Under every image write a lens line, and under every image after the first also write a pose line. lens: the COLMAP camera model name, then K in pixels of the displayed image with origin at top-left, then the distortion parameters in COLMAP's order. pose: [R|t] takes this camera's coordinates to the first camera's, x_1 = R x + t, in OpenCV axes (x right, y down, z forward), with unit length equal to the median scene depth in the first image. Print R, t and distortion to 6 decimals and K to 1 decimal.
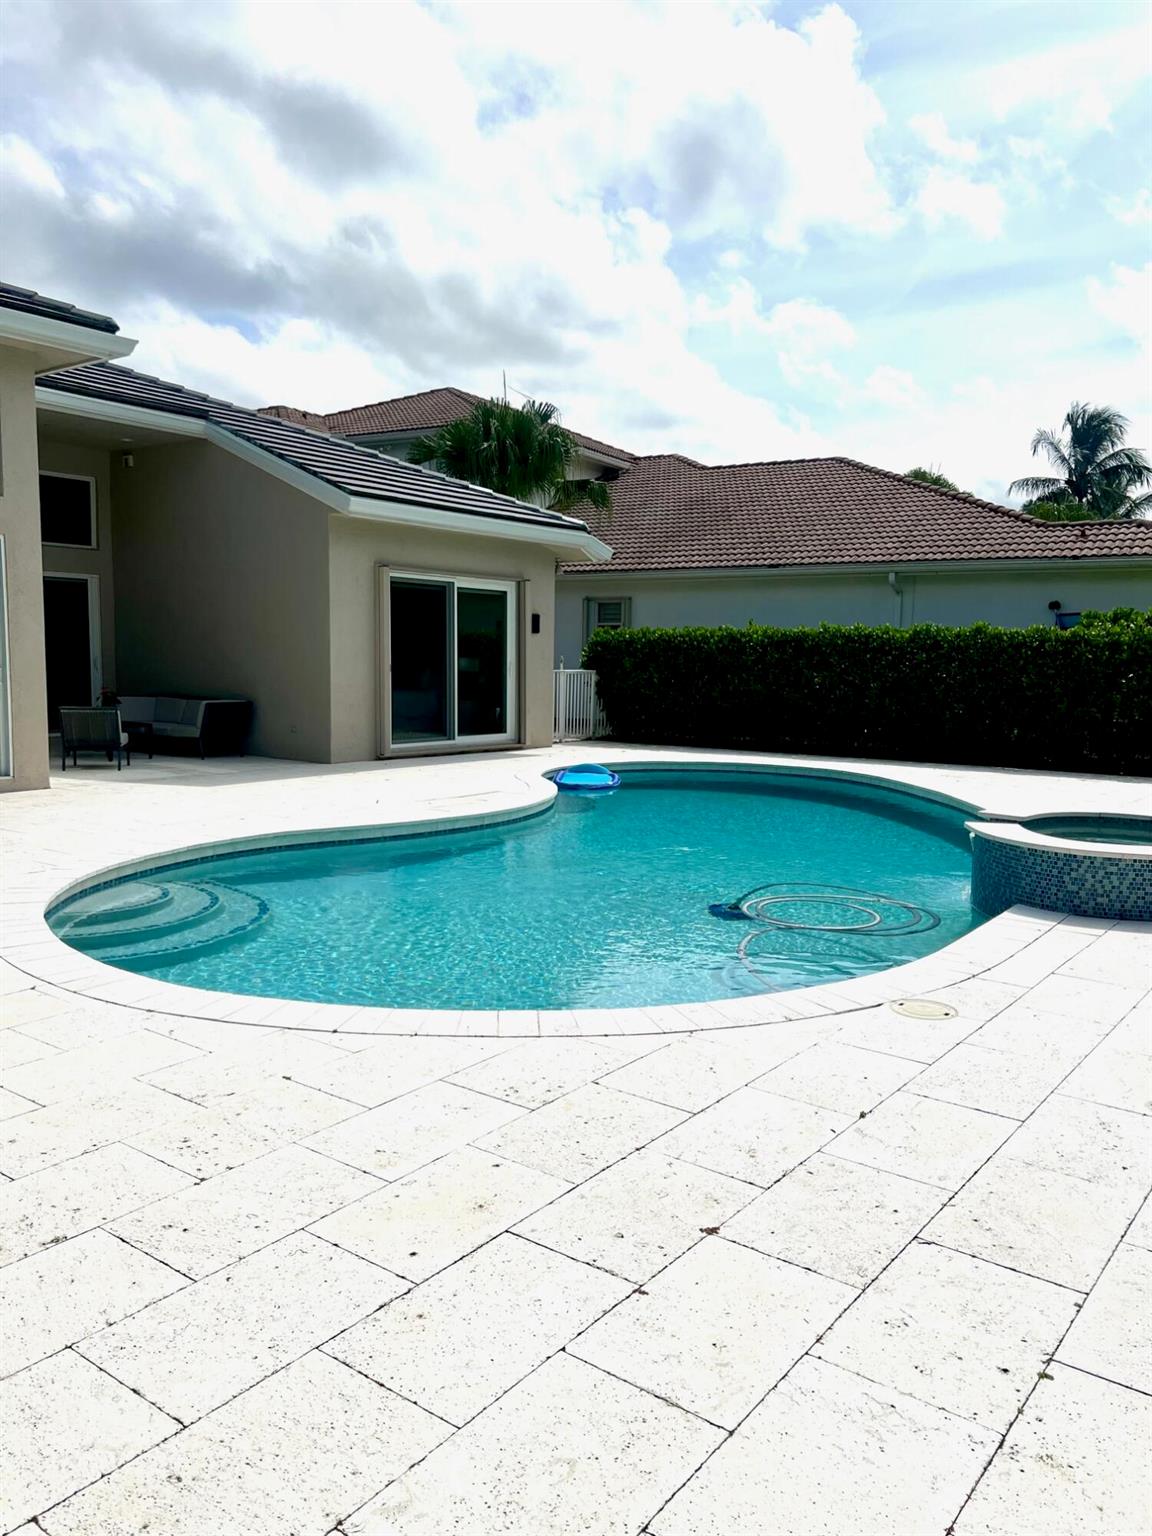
lens RADIAL K [[1157.1, 0, 576.0], [0, 1157.1, 768.0], [0, 0, 1]] dist [0.082501, -0.082974]
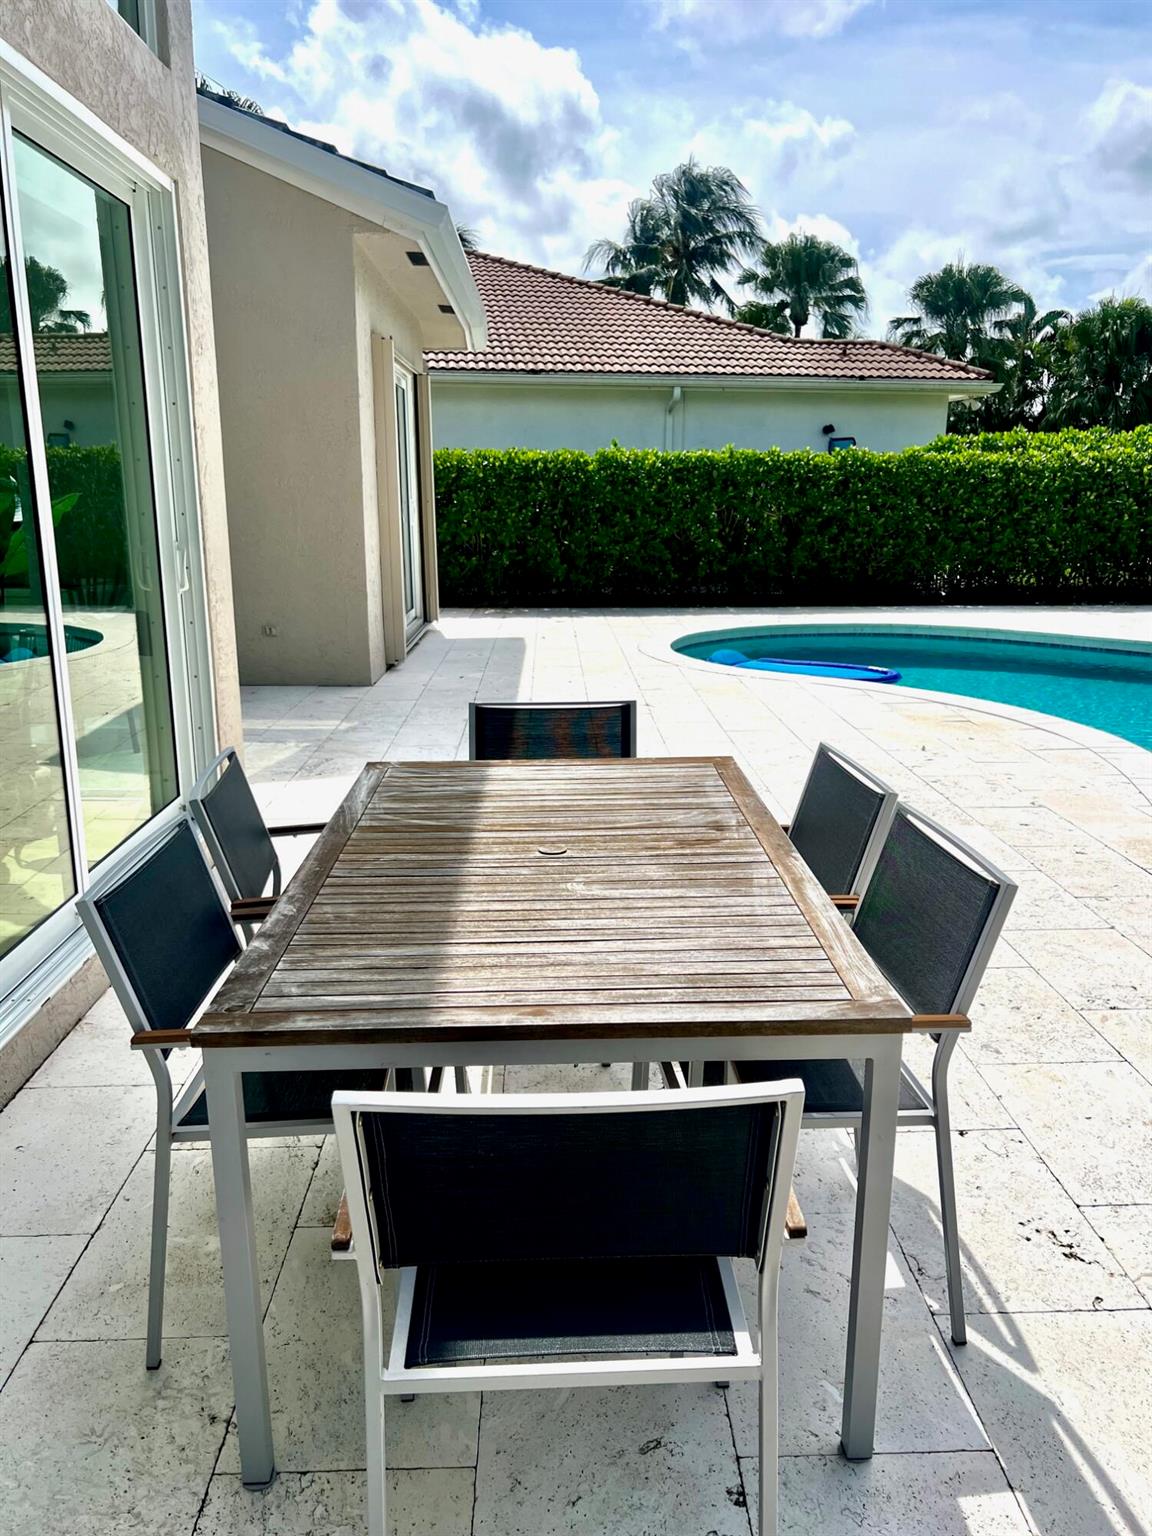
lens RADIAL K [[1157.1, 0, 576.0], [0, 1157.1, 768.0], [0, 0, 1]] dist [0.082501, -0.082974]
pose [[0.779565, -0.161456, 0.605153, -0.381026], [0.069315, 0.982507, 0.172843, -0.045303], [-0.622474, -0.092796, 0.777120, 0.356816]]
